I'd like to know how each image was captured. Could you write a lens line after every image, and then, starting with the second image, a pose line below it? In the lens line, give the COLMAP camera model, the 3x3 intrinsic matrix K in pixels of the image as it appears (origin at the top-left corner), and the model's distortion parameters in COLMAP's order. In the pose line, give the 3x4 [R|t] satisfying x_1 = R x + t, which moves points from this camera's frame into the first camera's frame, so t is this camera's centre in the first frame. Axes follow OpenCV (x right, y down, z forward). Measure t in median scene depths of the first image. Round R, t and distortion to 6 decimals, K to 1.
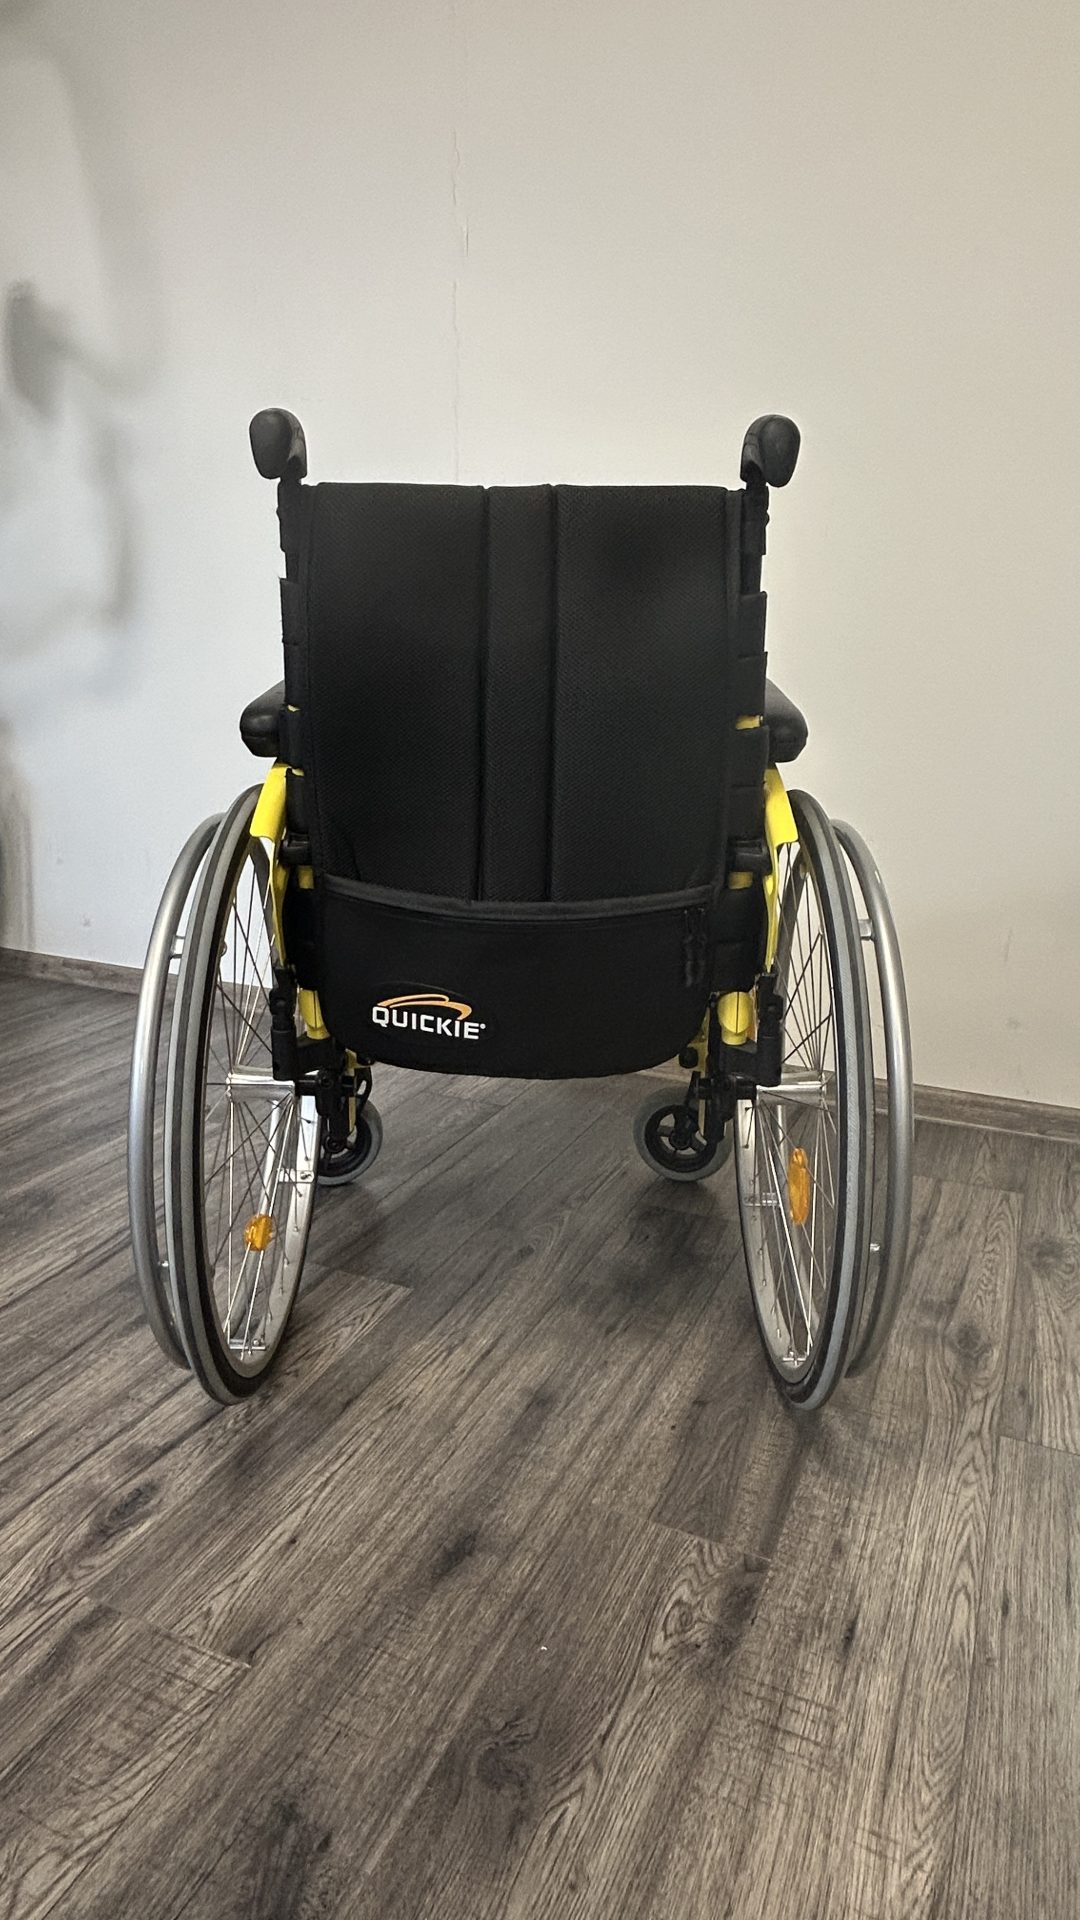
lens RADIAL K [[1161.3, 0, 552.2], [0, 1161.3, 942.8], [0, 0, 1]] dist [-0.012355, 0.008844]
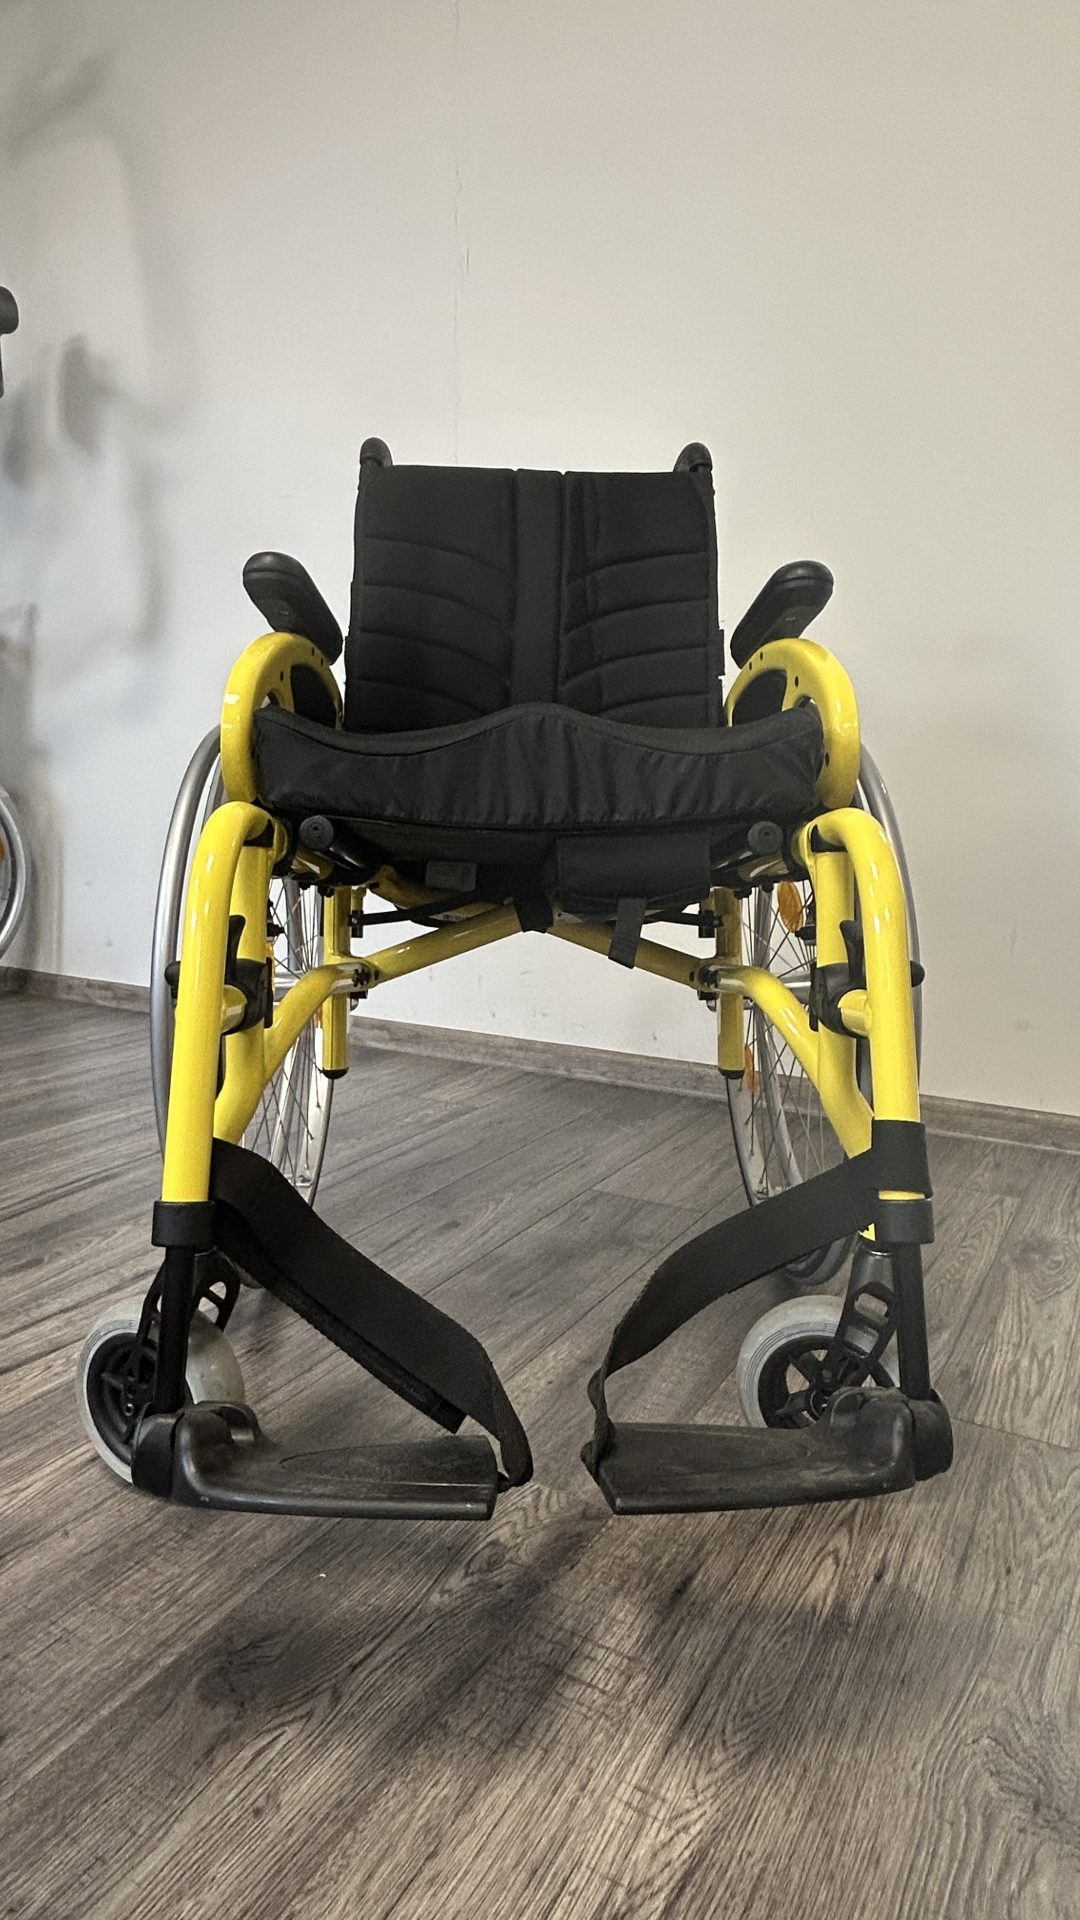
lens RADIAL K [[1161.3, 0, 550.6], [0, 1161.3, 936.8], [0, 0, 1]] dist [-0.012355, 0.008844]
pose [[0.995064, 0.012095, -0.098499, 0.224387], [-0.022264, 0.994453, -0.102795, 0.200434], [0.096710, 0.104481, 0.989814, 0.096007]]
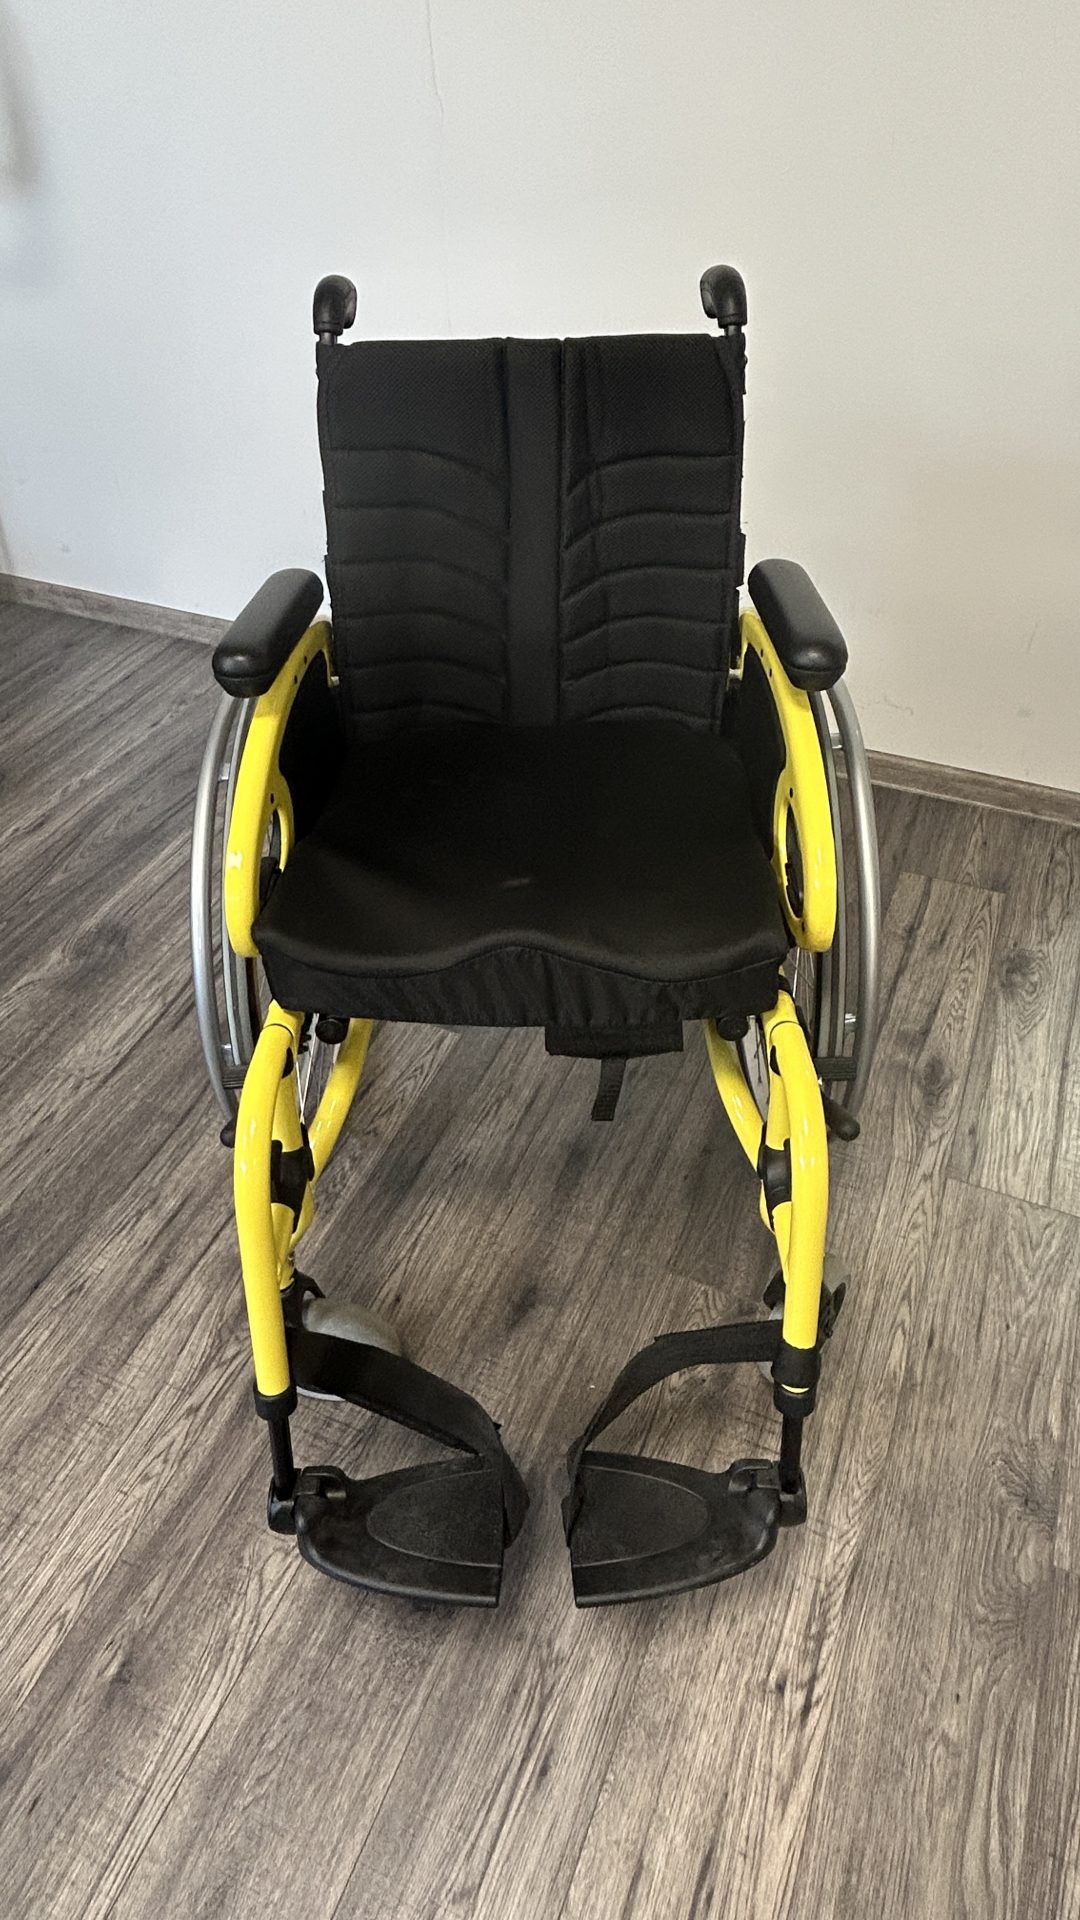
lens RADIAL K [[1161.3, 0, 551.9], [0, 1161.3, 952.0], [0, 0, 1]] dist [-0.012355, 0.008844]
pose [[0.999515, -0.030721, -0.005051, -0.030225], [0.029352, 0.875775, 0.481826, -0.476311], [-0.010379, -0.481741, 0.876252, 0.031892]]
